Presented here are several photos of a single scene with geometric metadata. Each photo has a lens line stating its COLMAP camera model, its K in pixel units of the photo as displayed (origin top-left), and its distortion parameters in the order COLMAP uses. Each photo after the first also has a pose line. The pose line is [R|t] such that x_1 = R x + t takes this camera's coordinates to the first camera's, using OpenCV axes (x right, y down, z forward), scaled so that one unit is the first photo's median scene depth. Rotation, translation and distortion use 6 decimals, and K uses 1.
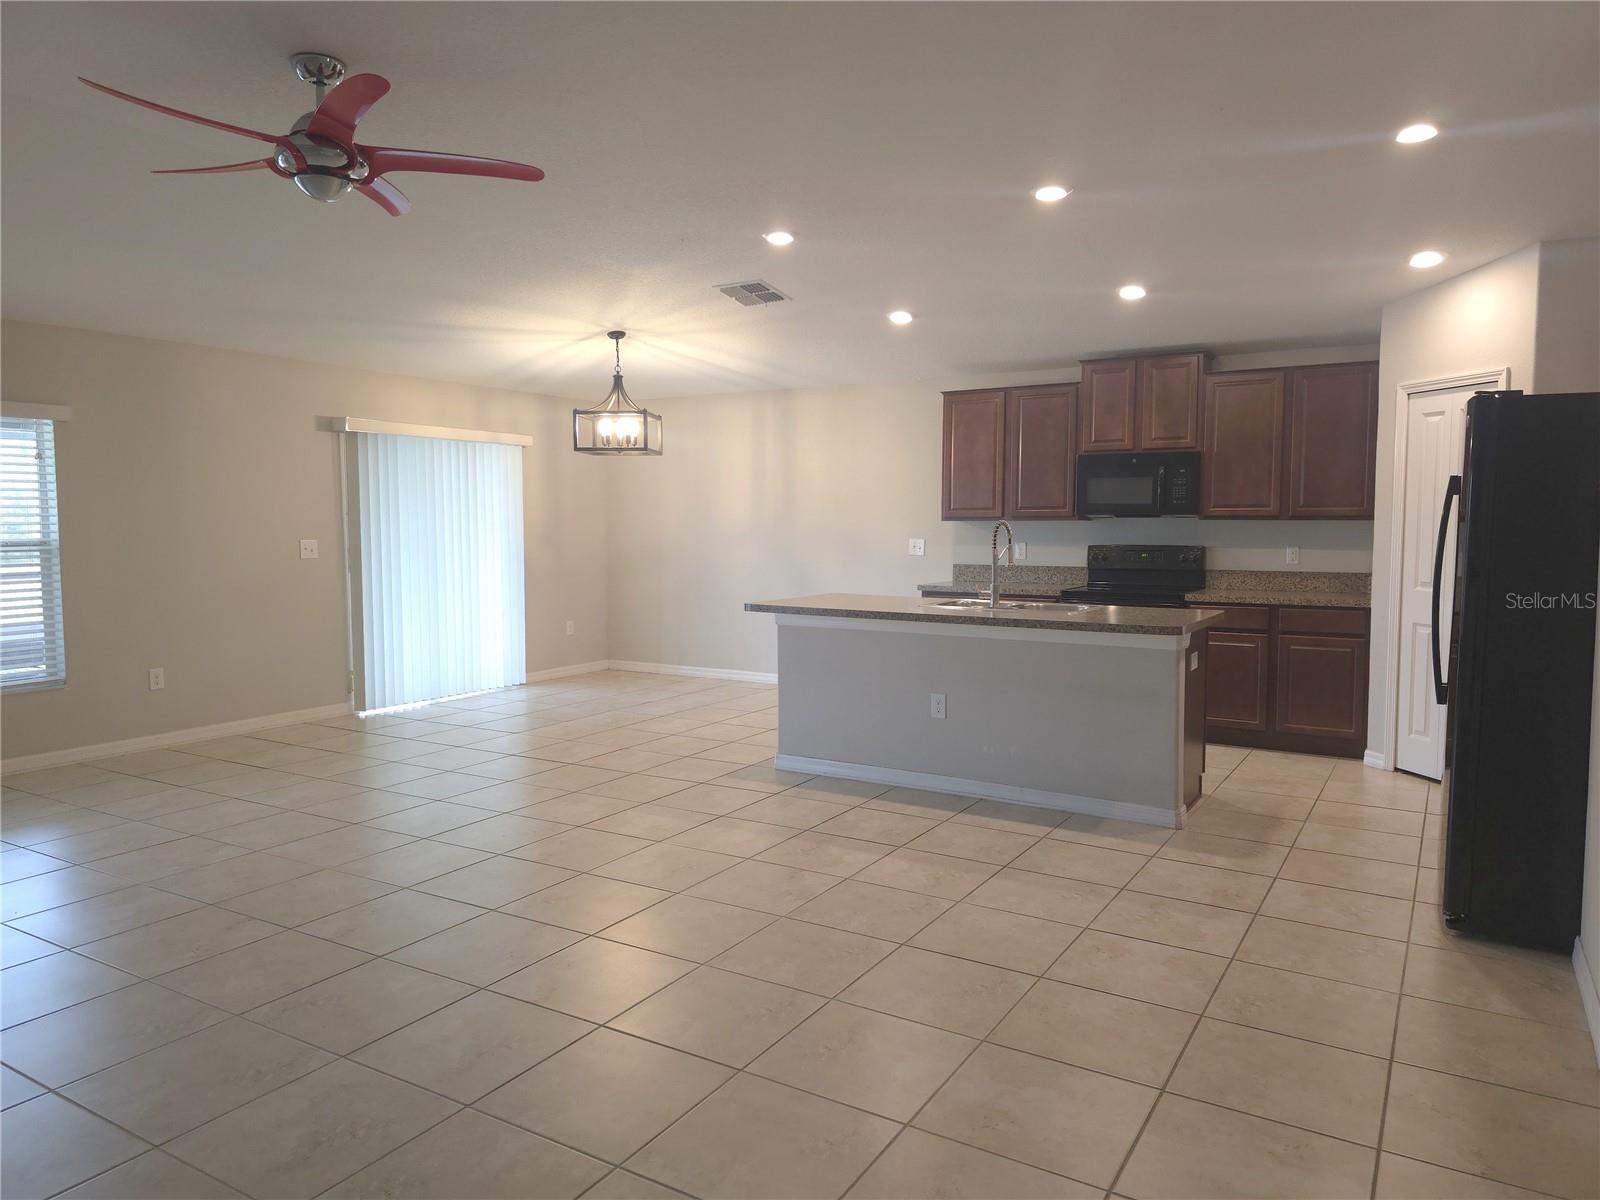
lens RADIAL K [[1061.3, 0, 800.0], [0, 1061.3, 600.0], [0, 0, 1]] dist [0.067386, -0.114147]
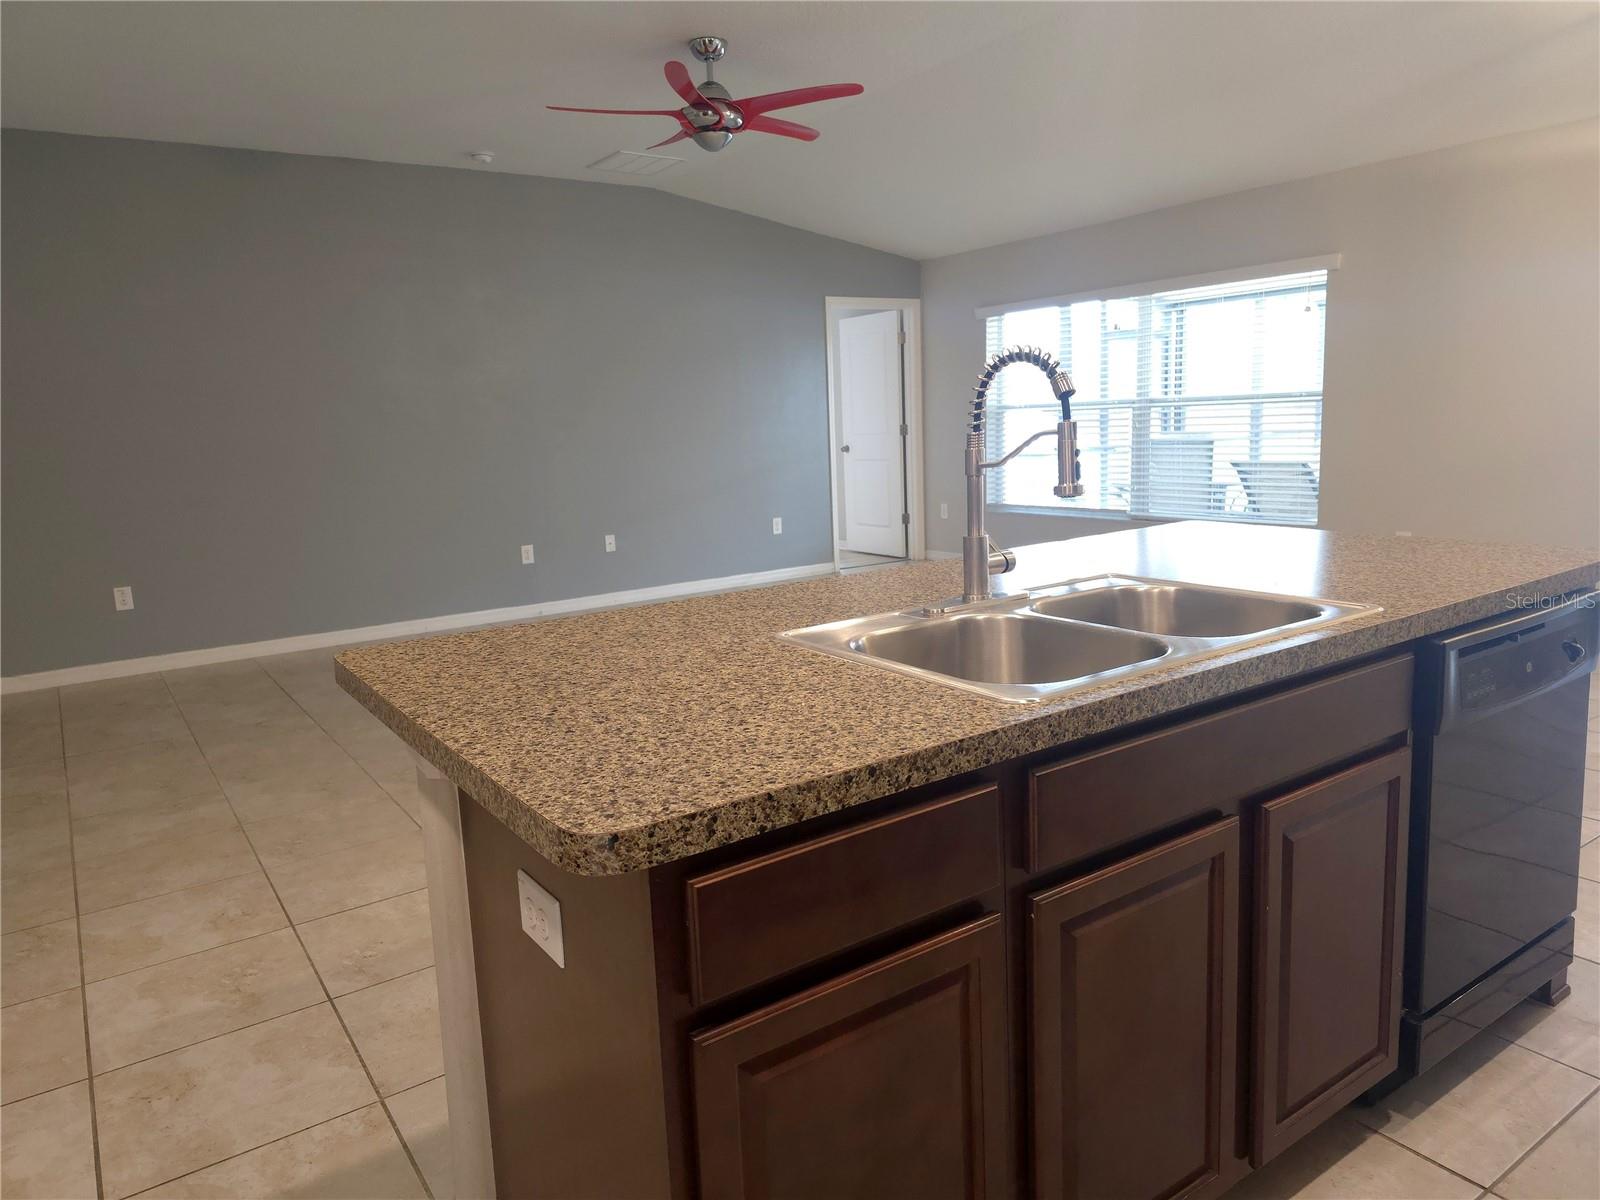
lens RADIAL K [[1075.4, 0, 795.0], [0, 1075.4, 589.4], [0, 0, 1]] dist [0.078466, -0.074977]
pose [[-0.404829, 0.165072, -0.899369, 0.380184], [-0.024837, 0.981222, 0.191275, -0.044806], [0.914055, 0.099771, -0.393127, 0.776711]]
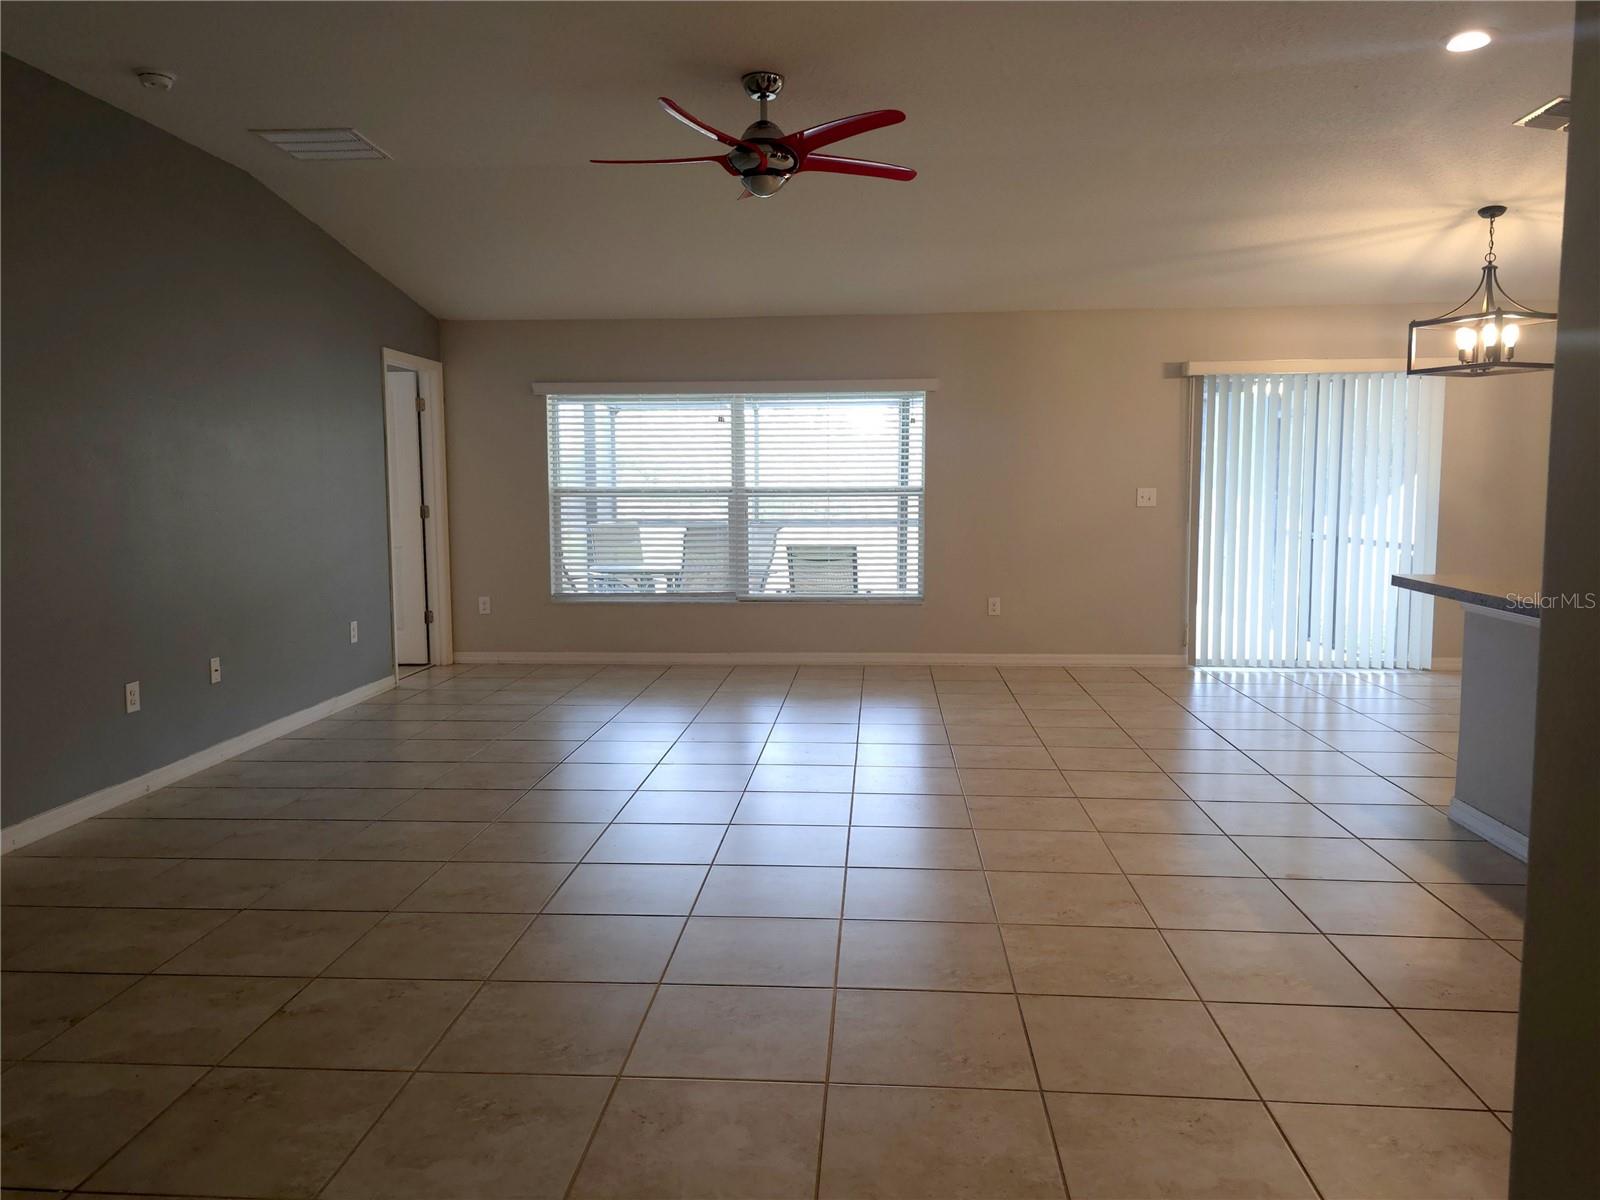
lens RADIAL K [[1130.4, 0, 810.0], [0, 1130.4, 600.3], [0, 0, 1]] dist [0.084541, -0.084307]
pose [[0.460908, 0.091847, -0.882682, 0.342331], [-0.060193, 0.995575, 0.072163, -0.008767], [0.885404, 0.019870, 0.464396, 0.214570]]
